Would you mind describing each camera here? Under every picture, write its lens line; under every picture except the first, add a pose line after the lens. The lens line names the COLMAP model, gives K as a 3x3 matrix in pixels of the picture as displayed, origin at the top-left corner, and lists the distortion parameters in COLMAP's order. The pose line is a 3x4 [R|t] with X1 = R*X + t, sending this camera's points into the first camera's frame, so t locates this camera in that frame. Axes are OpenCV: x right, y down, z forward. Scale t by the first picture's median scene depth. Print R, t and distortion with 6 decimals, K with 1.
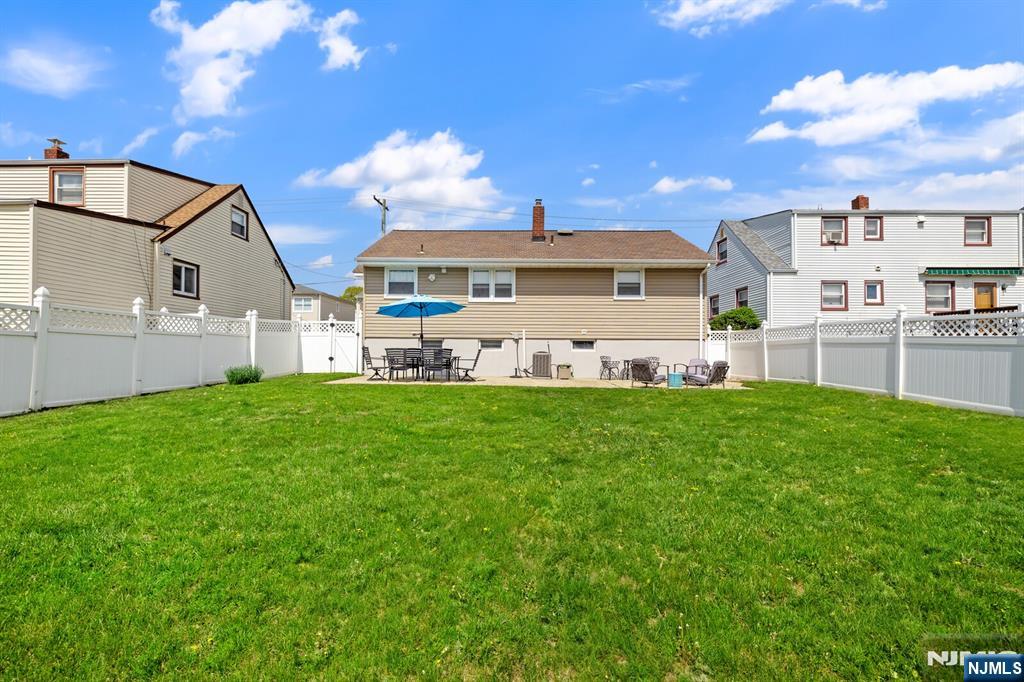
lens RADIAL K [[429.3, 0, 508.4], [0, 429.3, 349.3], [0, 0, 1]] dist [0.000150, -0.000011]
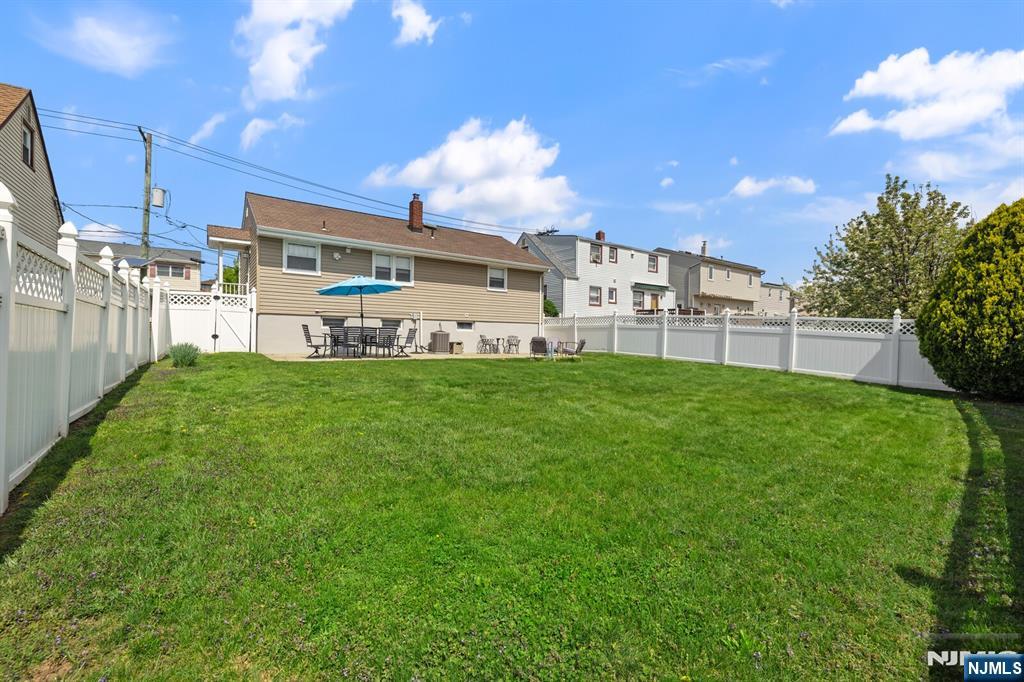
lens RADIAL K [[430.9, 0, 512.0], [0, 430.9, 341.0], [0, 0, 1]] dist [0.000211, -0.000220]
pose [[0.801341, -0.002877, 0.598200, -0.452446], [-0.015153, 0.999570, 0.025107, 0.000390], [-0.598015, -0.029184, 0.800953, -0.063292]]
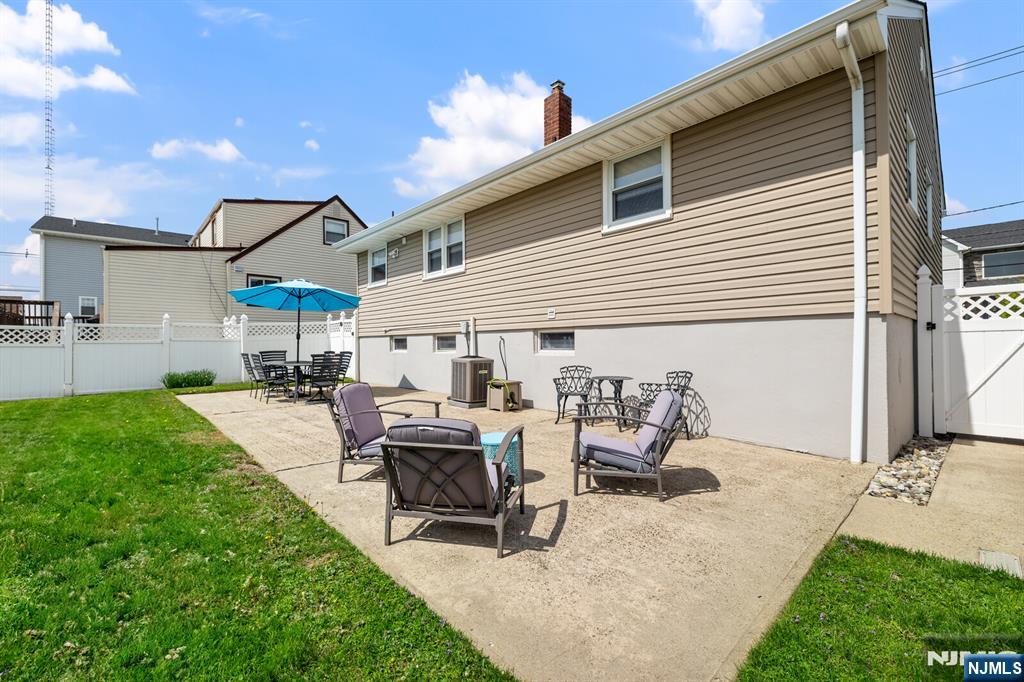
lens RADIAL K [[430.9, 0, 512.0], [0, 430.9, 341.0], [0, 0, 1]] dist [0.000211, -0.000220]
pose [[0.689568, -0.018578, -0.723982, 0.489994], [0.017440, 0.999807, -0.009045, -0.006697], [0.724011, -0.006389, 0.689759, 0.634124]]
